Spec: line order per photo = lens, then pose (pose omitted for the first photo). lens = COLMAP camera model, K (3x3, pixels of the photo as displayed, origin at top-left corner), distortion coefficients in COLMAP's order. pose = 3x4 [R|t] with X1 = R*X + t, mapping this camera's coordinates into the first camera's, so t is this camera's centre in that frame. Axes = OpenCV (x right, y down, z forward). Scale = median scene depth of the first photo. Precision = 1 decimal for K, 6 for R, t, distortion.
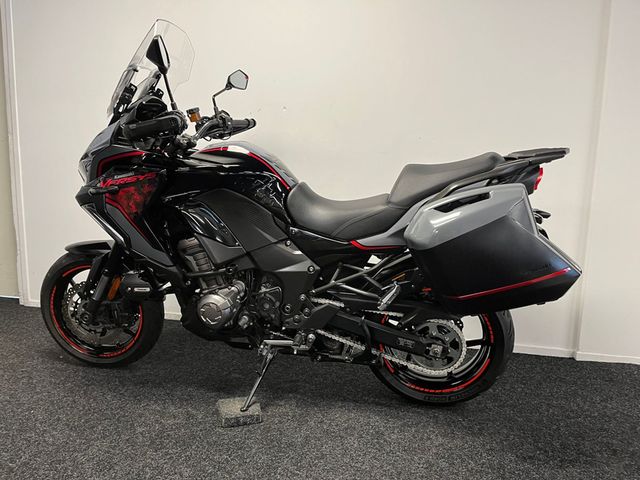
lens RADIAL K [[481.4, 0, 320.0], [0, 481.4, 240.0], [0, 0, 1]] dist [0.005489, 0.000122]
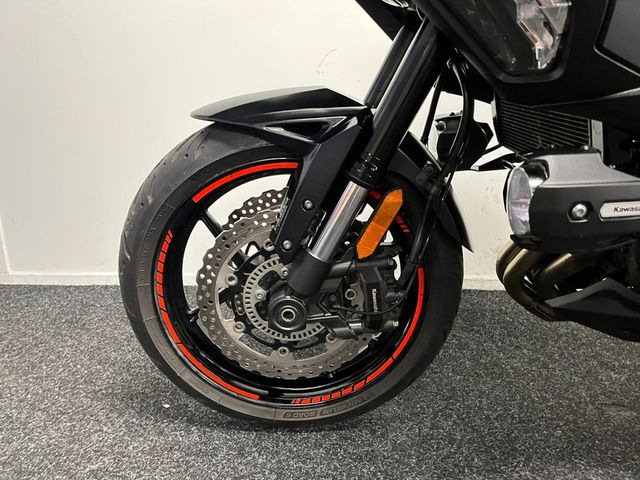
lens RADIAL K [[481.4, 0, 320.0], [0, 481.4, 240.0], [0, 0, 1]] dist [0.005489, 0.000122]
pose [[0.989628, -0.067217, 0.126954, -0.566488], [0.052561, 0.991920, 0.115460, 0.078727], [-0.133689, -0.107590, 0.985166, 0.745794]]
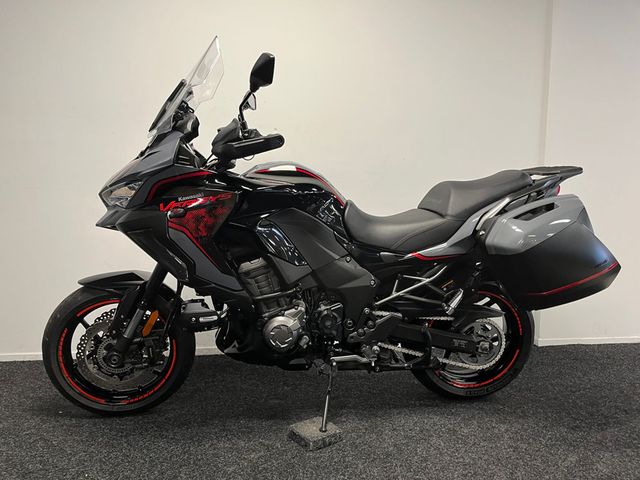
lens RADIAL K [[481.4, 0, 320.0], [0, 481.4, 240.0], [0, 0, 1]] dist [0.005489, 0.000122]
pose [[0.952122, -0.050353, 0.301544, -0.430323], [0.064881, 0.997156, -0.038352, 0.000991], [-0.298755, 0.056080, 0.952681, 0.038441]]
